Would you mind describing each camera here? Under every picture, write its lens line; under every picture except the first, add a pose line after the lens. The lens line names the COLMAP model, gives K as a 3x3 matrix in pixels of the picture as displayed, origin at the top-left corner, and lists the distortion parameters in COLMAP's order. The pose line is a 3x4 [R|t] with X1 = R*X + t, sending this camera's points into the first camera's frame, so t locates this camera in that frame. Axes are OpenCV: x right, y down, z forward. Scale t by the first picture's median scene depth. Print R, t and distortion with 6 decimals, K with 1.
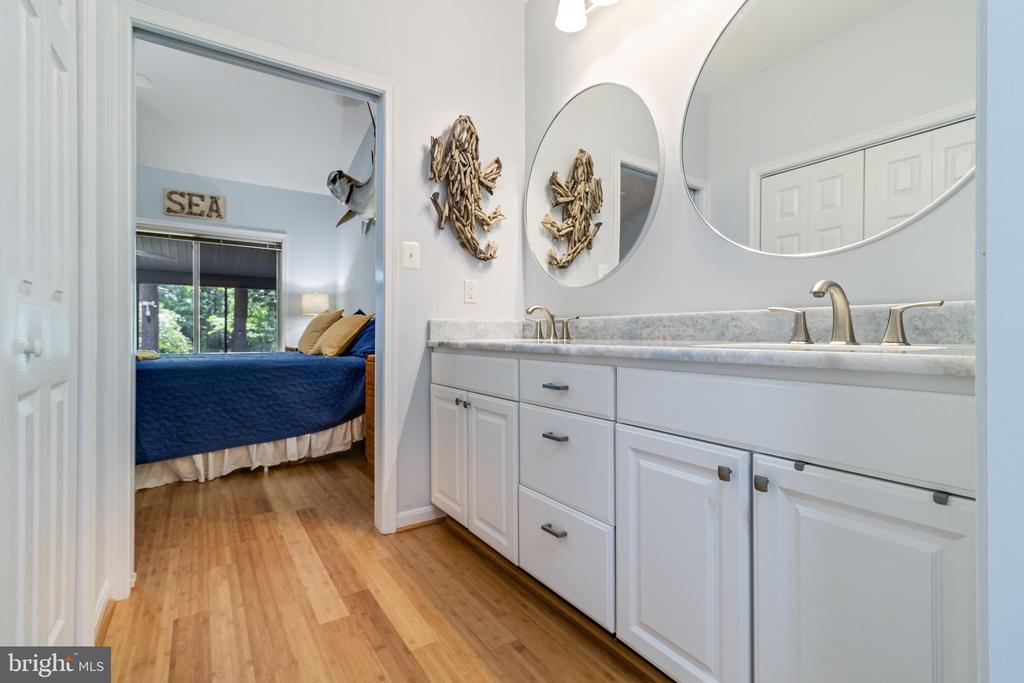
lens RADIAL K [[474.4, 0, 514.4], [0, 474.4, 338.3], [0, 0, 1]] dist [0.002509, -0.000048]
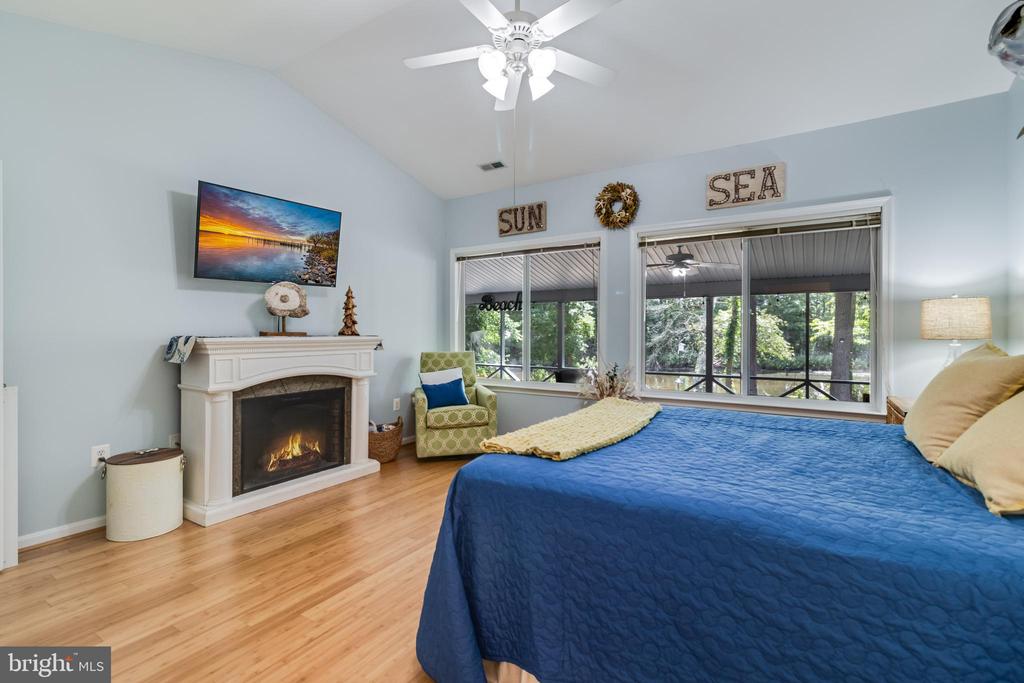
lens RADIAL K [[474.4, 0, 517.9], [0, 474.4, 334.8], [0, 0, 1]] dist [0.002509, -0.000048]
pose [[0.414146, -0.000881, -0.910210, -0.162582], [-0.001410, 0.999998, -0.001610, -0.056659], [0.910210, 0.001950, 0.414143, 0.393706]]
